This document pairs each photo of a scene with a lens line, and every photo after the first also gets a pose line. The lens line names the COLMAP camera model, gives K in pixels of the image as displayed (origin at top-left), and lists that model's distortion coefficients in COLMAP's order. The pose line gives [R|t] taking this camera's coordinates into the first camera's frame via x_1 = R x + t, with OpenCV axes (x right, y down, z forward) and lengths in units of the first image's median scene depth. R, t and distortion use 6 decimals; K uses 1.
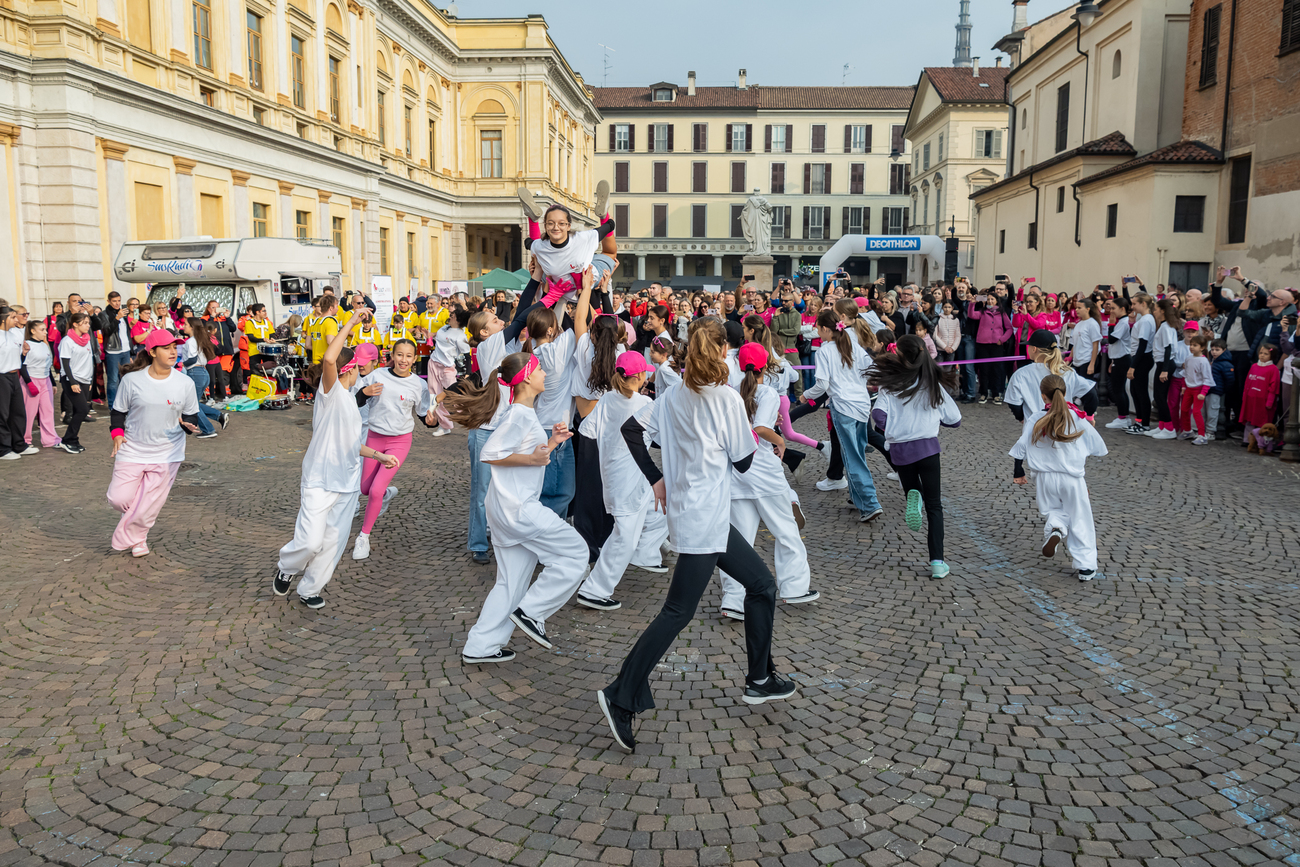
lens RADIAL K [[925.8, 0, 647.2], [0, 925.8, 436.0], [0, 0, 1]] dist [-0.038513, -0.001474]
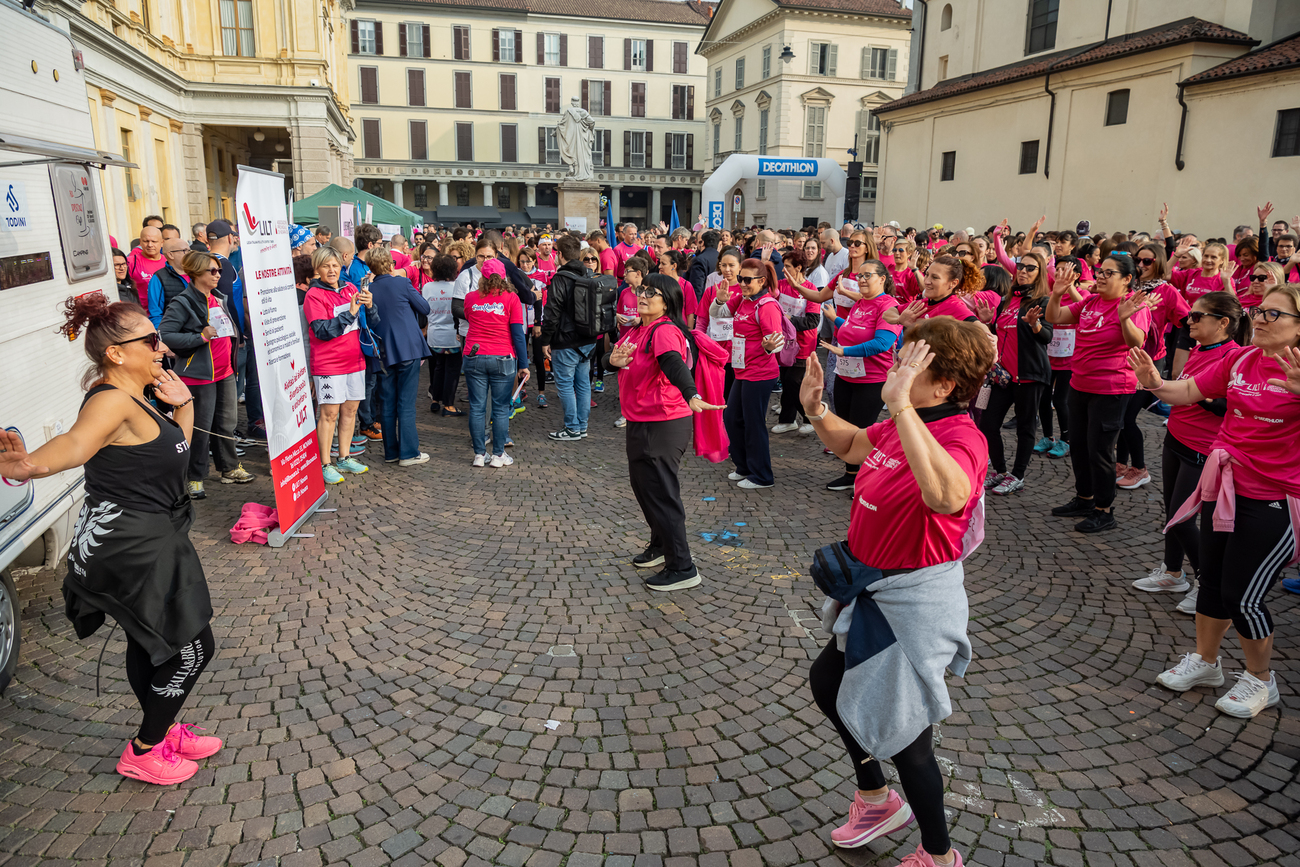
lens RADIAL K [[891.8, 0, 655.5], [0, 891.8, 427.0], [0, 0, 1]] dist [-0.038145, 0.011133]
pose [[0.947933, -0.064671, 0.311835, -0.051648], [0.042640, 0.996122, 0.076965, -0.023269], [-0.315603, -0.059661, 0.947014, 0.142768]]
